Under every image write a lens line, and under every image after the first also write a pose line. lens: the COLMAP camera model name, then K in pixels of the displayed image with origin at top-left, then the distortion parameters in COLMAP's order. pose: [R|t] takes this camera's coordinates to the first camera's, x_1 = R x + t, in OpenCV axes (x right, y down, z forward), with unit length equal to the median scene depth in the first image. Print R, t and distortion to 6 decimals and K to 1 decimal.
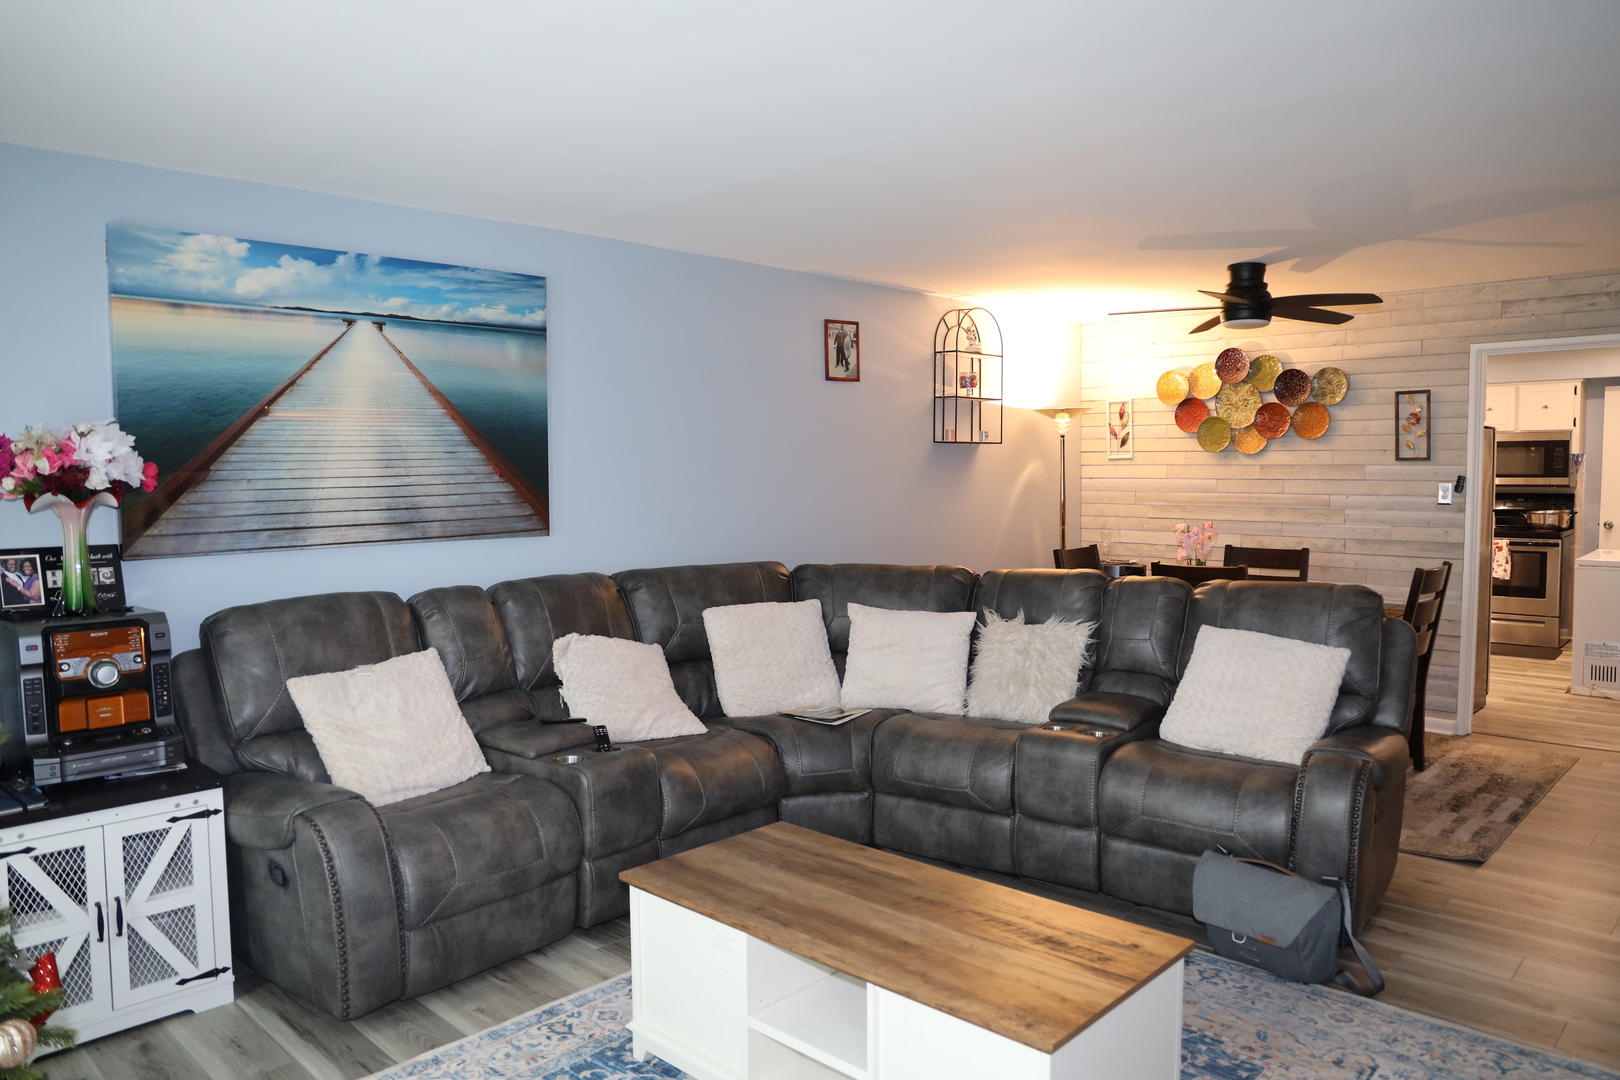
lens RADIAL K [[1111.5, 0, 810.8], [0, 1111.5, 541.2], [0, 0, 1]] dist [-0.091401, 0.070130]
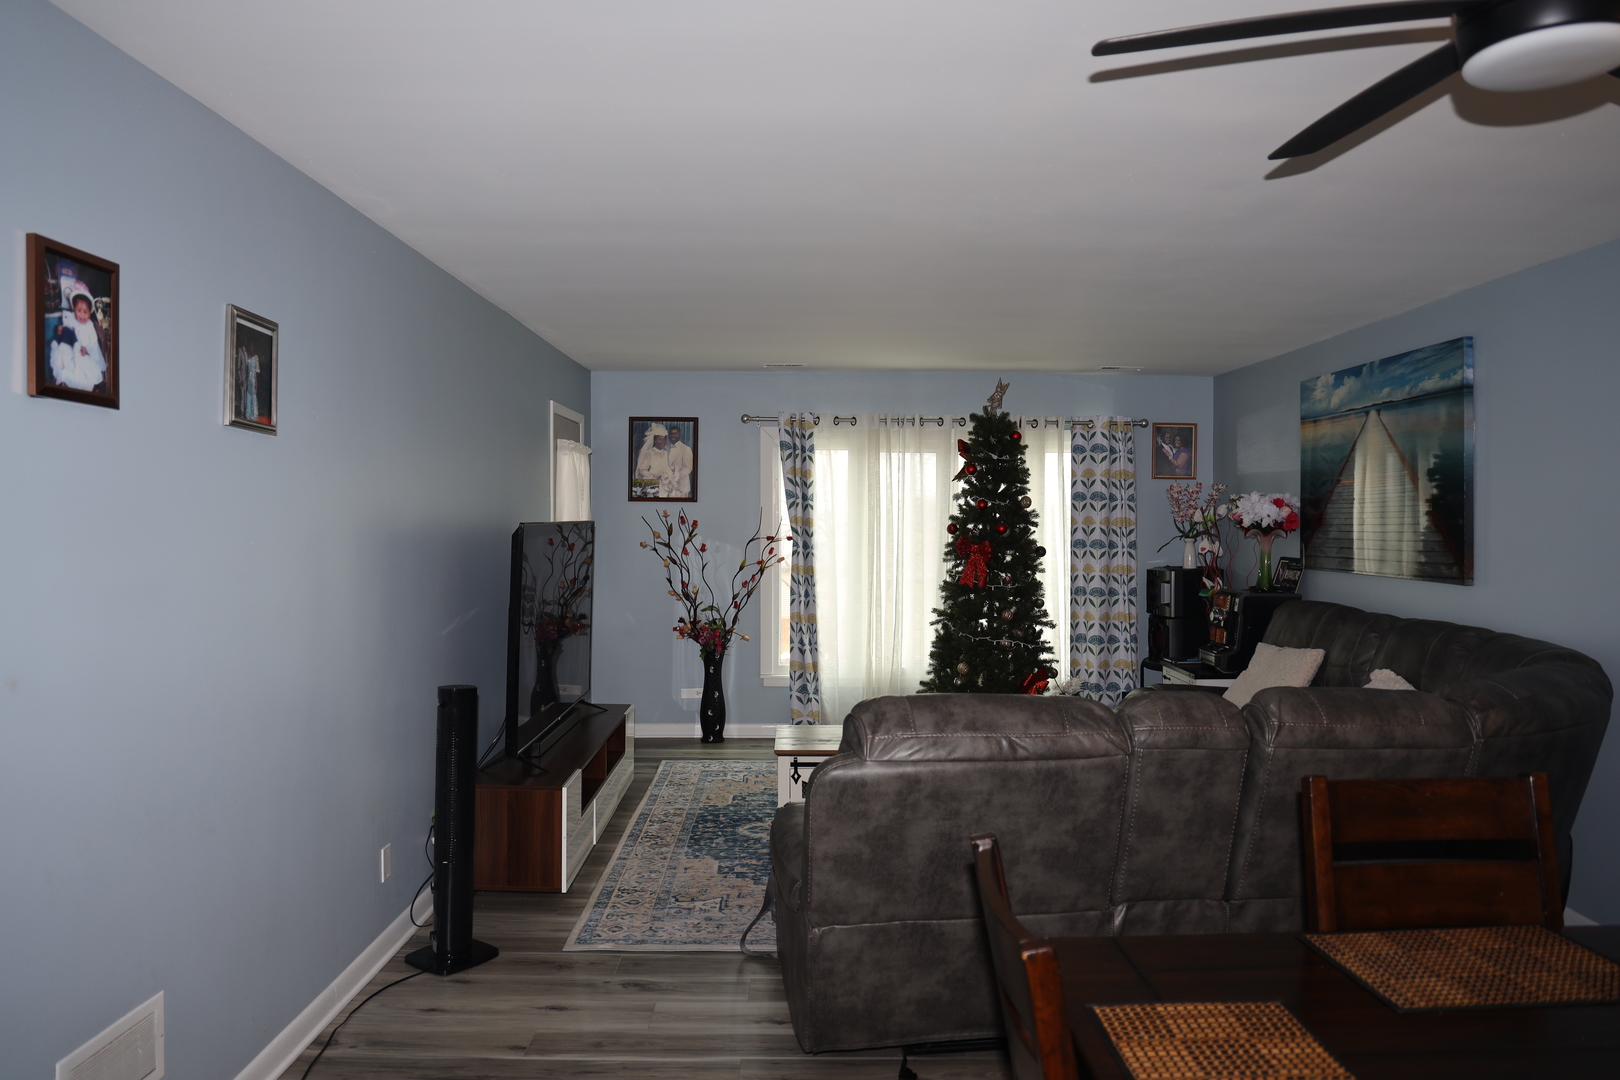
lens RADIAL K [[1111.5, 0, 810.8], [0, 1111.5, 541.2], [0, 0, 1]] dist [-0.091401, 0.070130]
pose [[-0.722893, 0.021473, -0.690626, 0.660406], [-0.043418, 0.996130, 0.076419, -0.071162], [0.689594, 0.085228, -0.719163, 0.955596]]
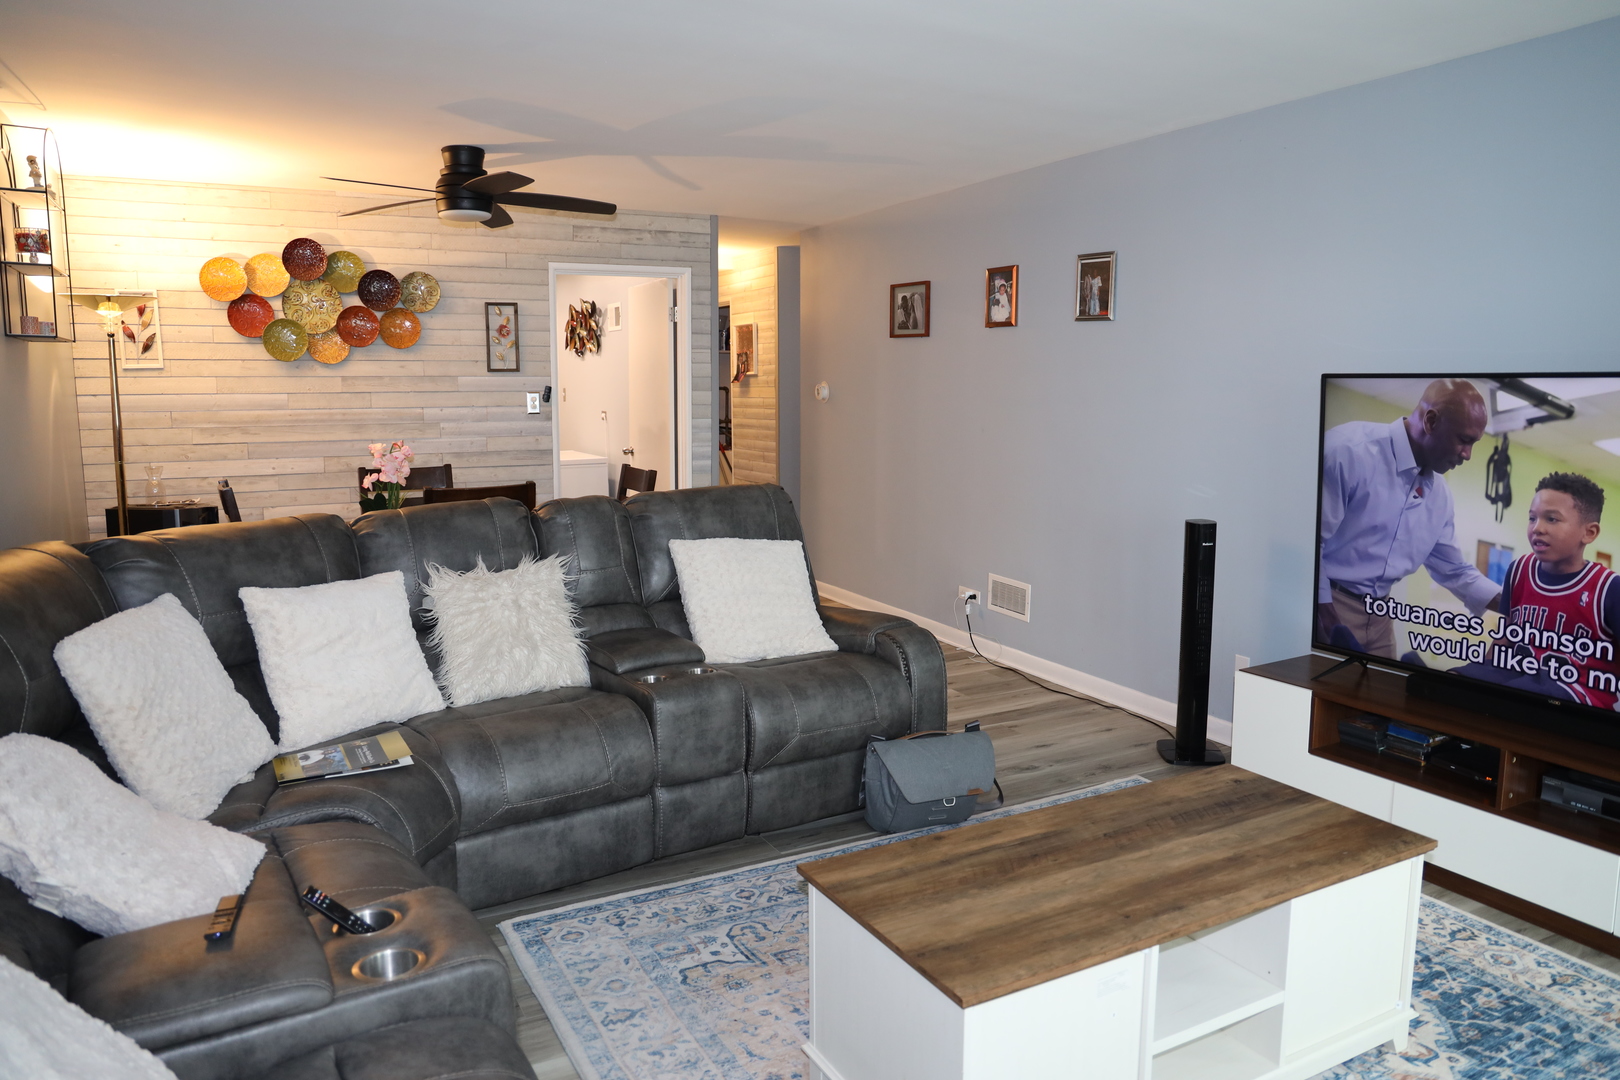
lens RADIAL K [[1111.5, 0, 810.8], [0, 1111.5, 541.2], [0, 0, 1]] dist [-0.091401, 0.070130]
pose [[0.322731, -0.127957, 0.937802, -0.342440], [0.061951, 0.991551, 0.113971, -0.016526], [-0.944461, 0.021316, 0.327931, 0.392526]]
